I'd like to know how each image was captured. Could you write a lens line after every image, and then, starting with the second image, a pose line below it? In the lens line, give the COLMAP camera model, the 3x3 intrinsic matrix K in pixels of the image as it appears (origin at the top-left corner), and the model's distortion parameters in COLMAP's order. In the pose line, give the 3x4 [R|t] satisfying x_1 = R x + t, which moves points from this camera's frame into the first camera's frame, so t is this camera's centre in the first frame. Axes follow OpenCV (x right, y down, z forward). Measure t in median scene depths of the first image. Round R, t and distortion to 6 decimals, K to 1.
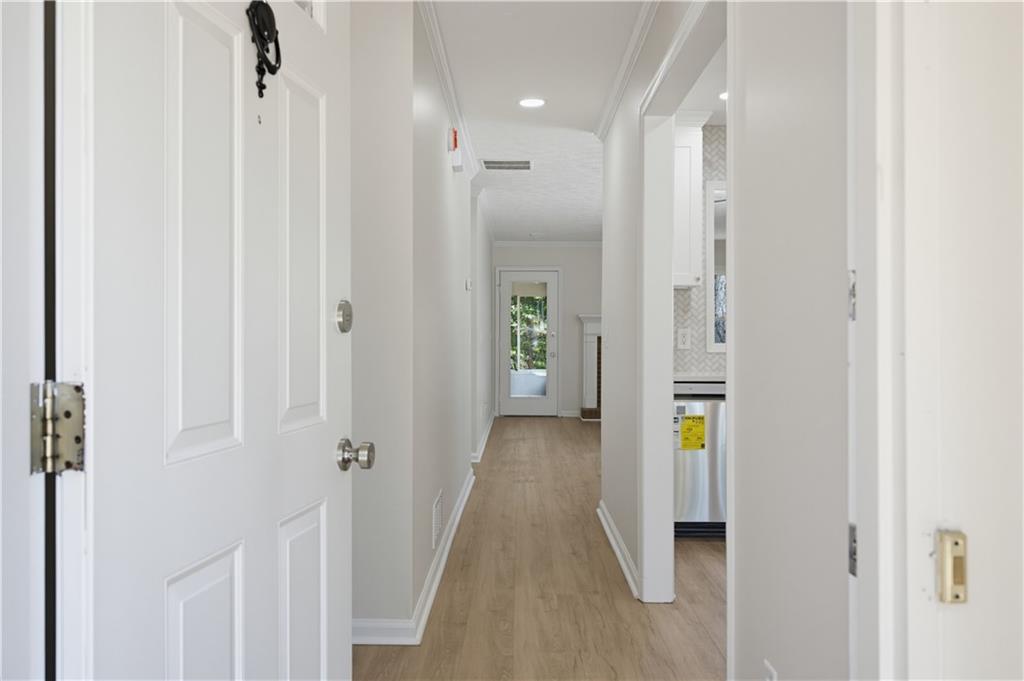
lens RADIAL K [[875.4, 0, 522.6], [0, 875.4, 342.0], [0, 0, 1]] dist [0.025647, -0.004983]
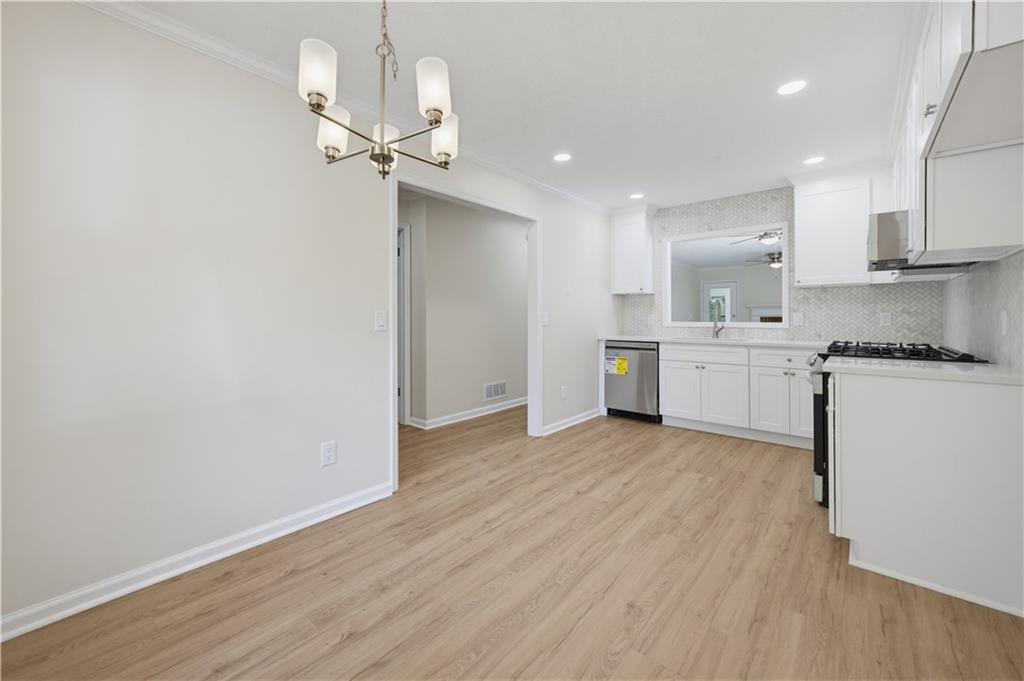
lens RADIAL K [[403.9, 0, 518.7], [0, 403.9, 313.4], [0, 0, 1]] dist [0.006945, -0.001112]
pose [[0.767512, -0.005860, -0.641008, 0.537148], [-0.002627, 0.999921, -0.012287, -0.005158], [0.641029, 0.011114, 0.767436, 0.115429]]
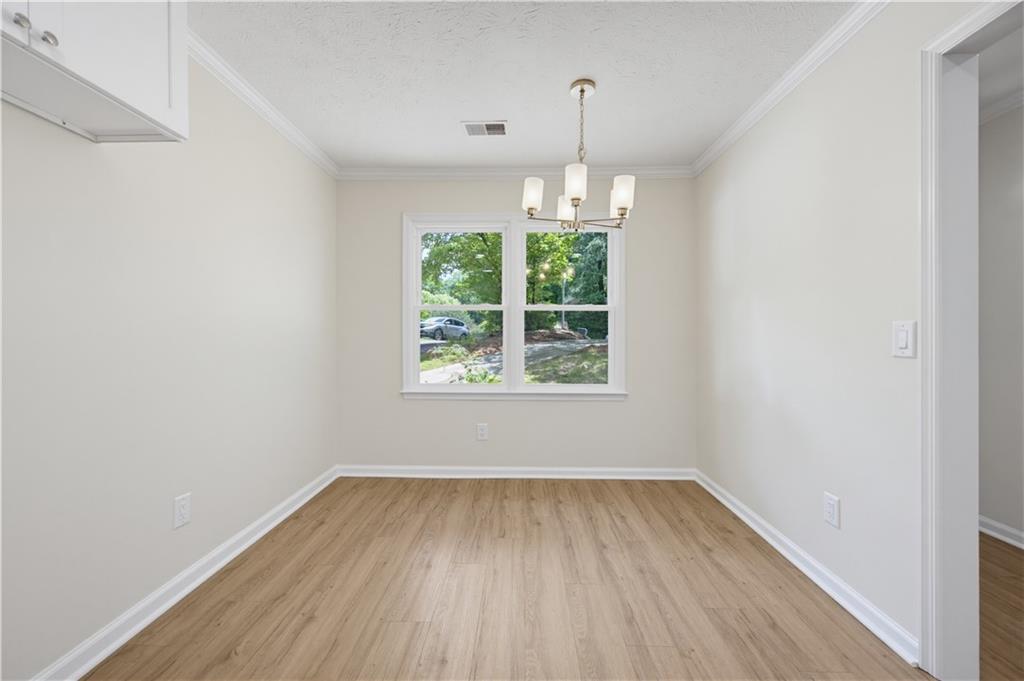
lens RADIAL K [[403.9, 0, 513.7], [0, 403.9, 335.6], [0, 0, 1]] dist [0.006945, -0.001112]
pose [[-0.999842, -0.001597, 0.017711, 0.363652], [-0.001455, 0.999967, 0.008047, -0.005514], [-0.017723, 0.008020, -0.999811, 0.640629]]
